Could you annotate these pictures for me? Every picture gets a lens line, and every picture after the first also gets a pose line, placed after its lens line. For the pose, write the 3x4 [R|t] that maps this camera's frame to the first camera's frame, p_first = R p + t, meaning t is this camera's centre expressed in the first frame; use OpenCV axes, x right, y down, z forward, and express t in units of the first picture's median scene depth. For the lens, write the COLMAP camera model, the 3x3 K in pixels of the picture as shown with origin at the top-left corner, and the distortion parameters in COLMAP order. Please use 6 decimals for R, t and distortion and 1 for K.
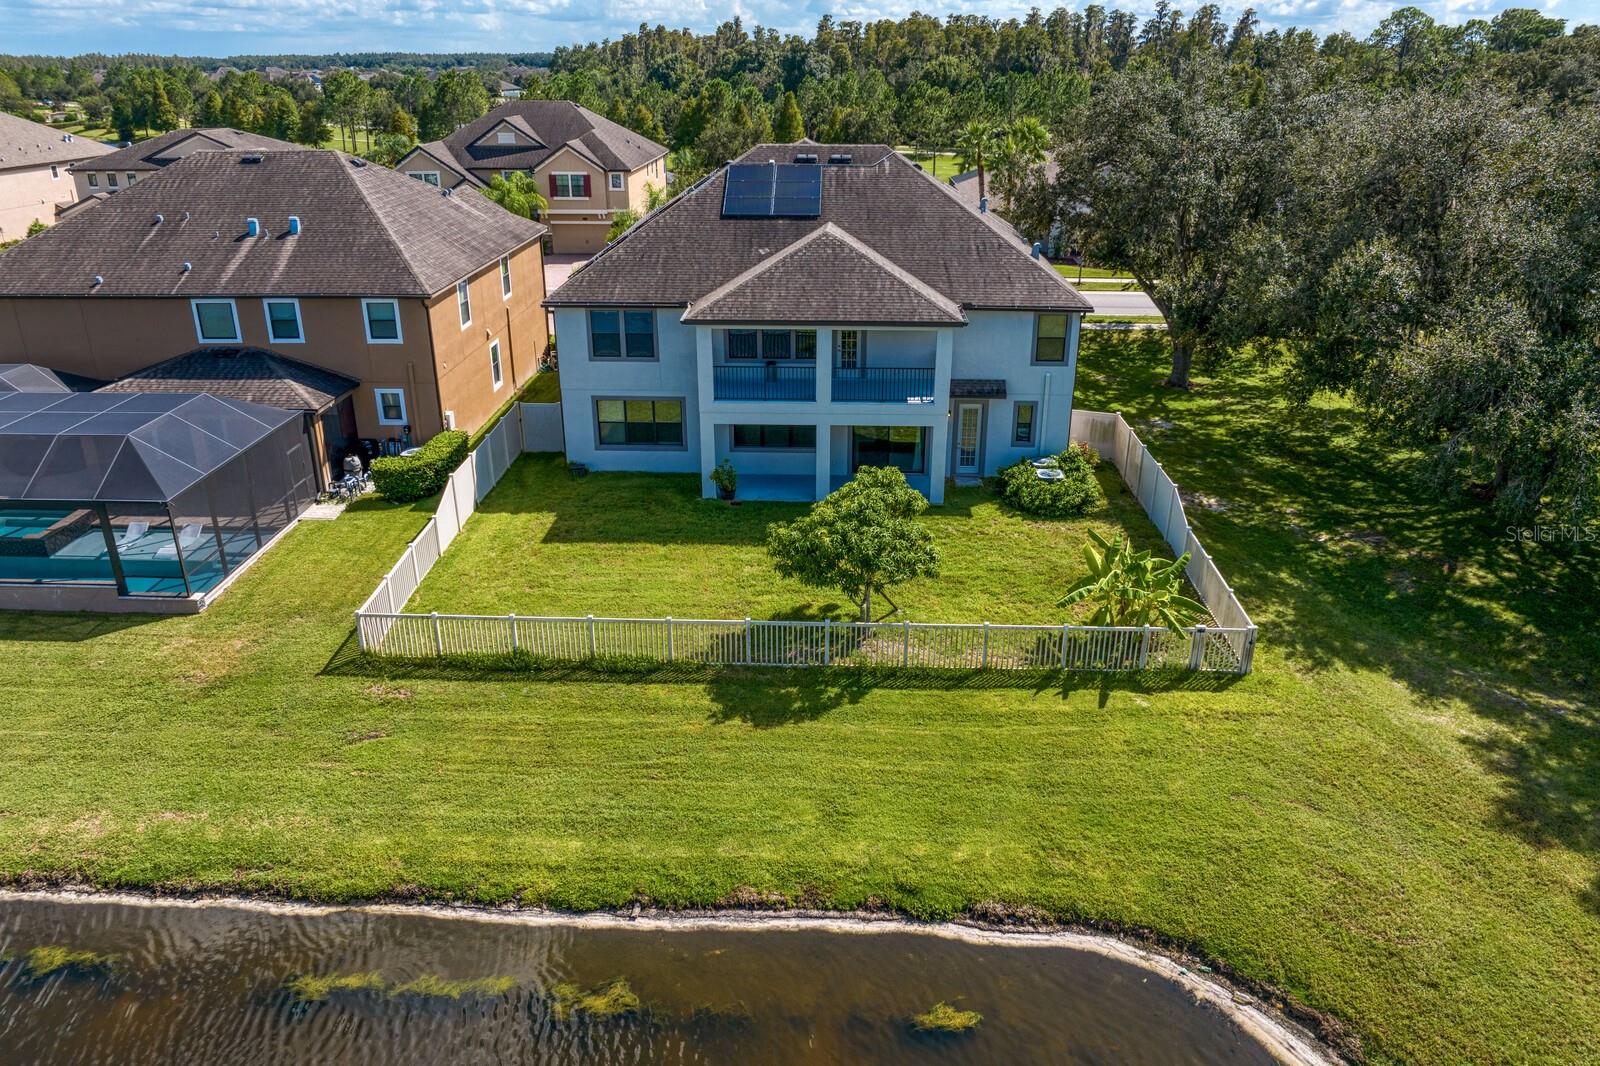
lens RADIAL K [[1121.1, 0, 802.7], [0, 1121.1, 530.6], [0, 0, 1]] dist [-0.038705, -0.001000]
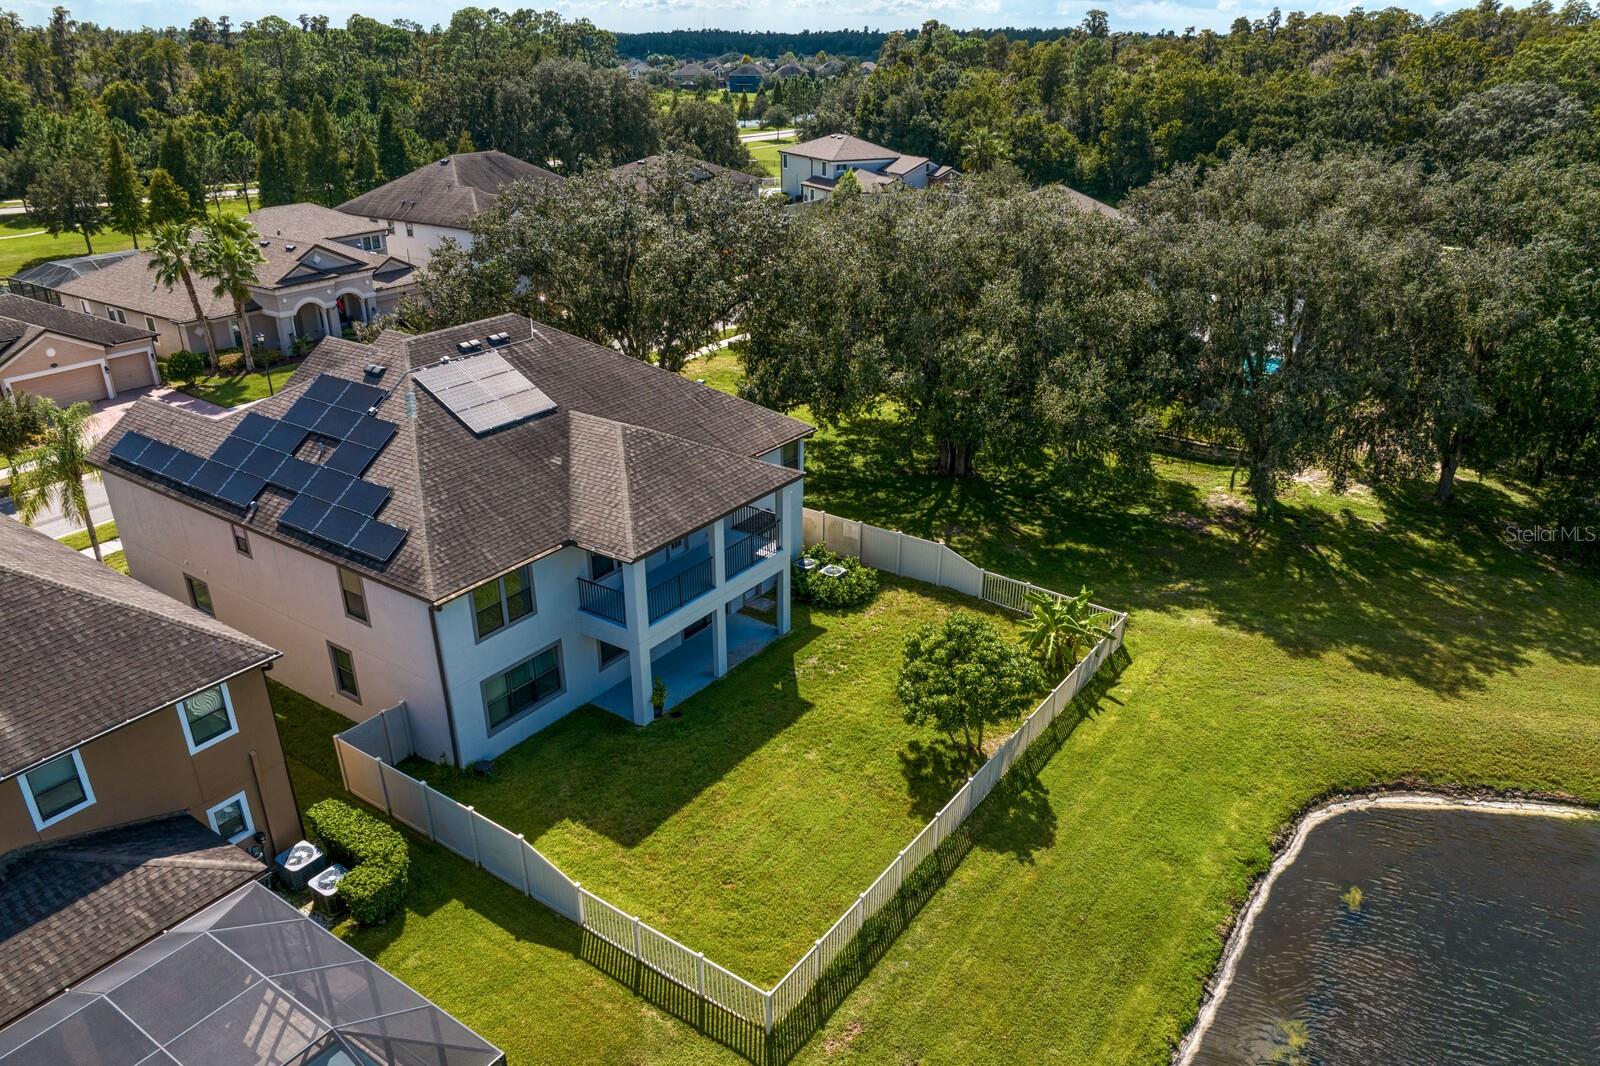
lens RADIAL K [[1121.7, 0, 803.9], [0, 1121.7, 590.5], [0, 0, 1]] dist [-0.040108, -0.005432]
pose [[0.541540, -0.374128, 0.752836, -0.727514], [0.323691, 0.919266, 0.223995, -0.321085], [-0.775860, 0.122384, 0.618921, 0.305666]]
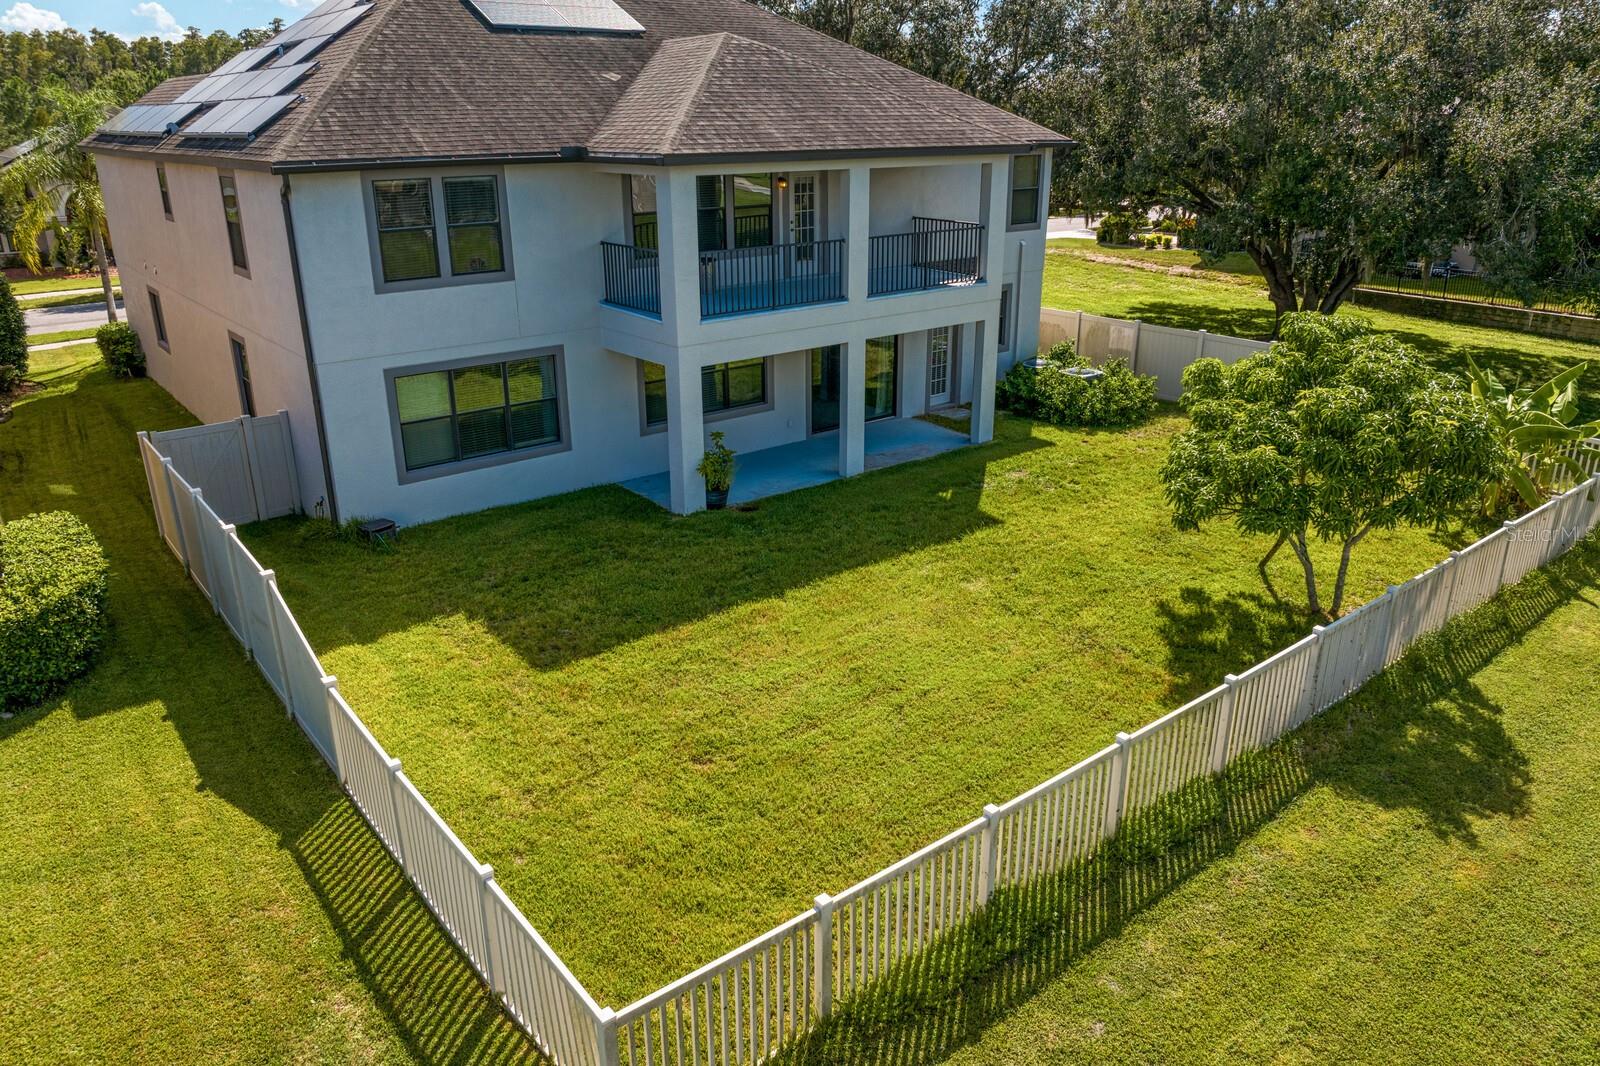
lens RADIAL K [[1125.1, 0, 802.9], [0, 1125.1, 527.6], [0, 0, 1]] dist [-0.040848, 0.001709]
pose [[0.756622, -0.231351, 0.611555, -0.392905], [0.259694, 0.964704, 0.043651, -0.033533], [-0.600068, 0.125790, 0.789997, 0.576899]]
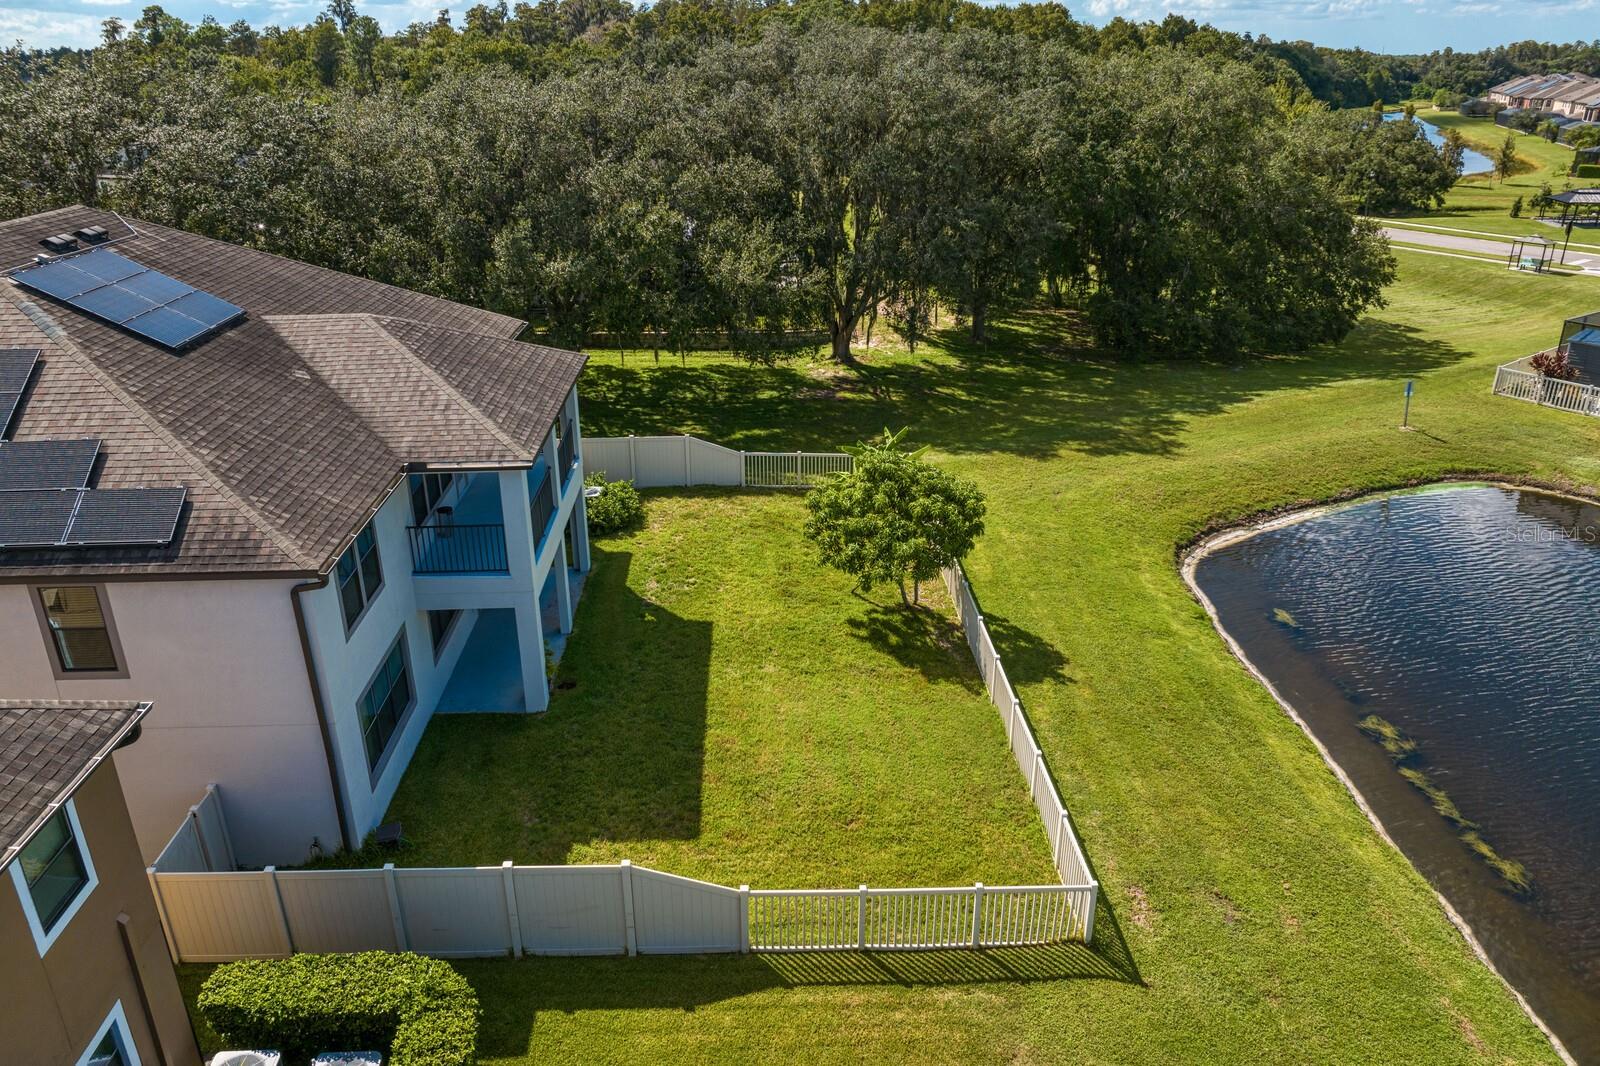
lens RADIAL K [[1125.1, 0, 802.9], [0, 1125.1, 527.6], [0, 0, 1]] dist [-0.040848, 0.001709]
pose [[-0.081833, -0.387757, 0.918122, -0.718549], [0.389242, 0.835616, 0.387604, -0.340539], [-0.917494, 0.389090, 0.082550, 0.798614]]
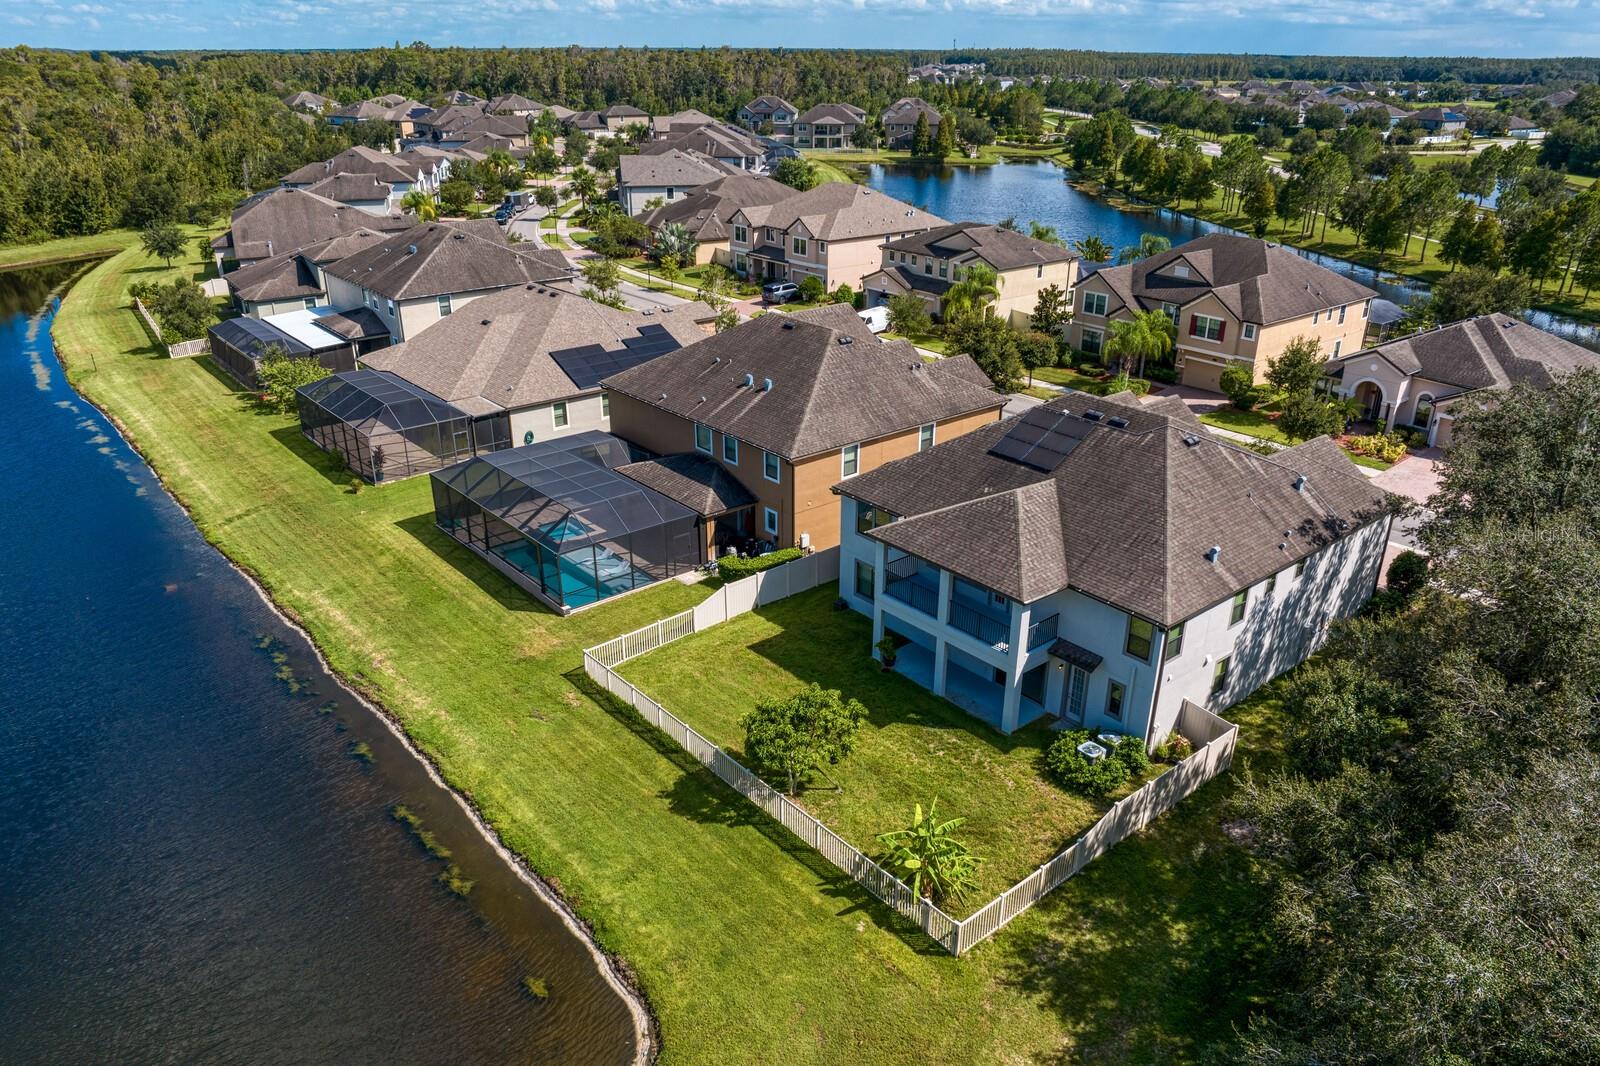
lens RADIAL K [[1121.7, 0, 803.9], [0, 1121.7, 590.5], [0, 0, 1]] dist [-0.040108, -0.005432]
pose [[0.668657, 0.325157, -0.668709, 0.764188], [-0.291840, 0.941919, 0.166186, -0.319386], [0.683906, 0.084035, 0.724714, -0.036588]]
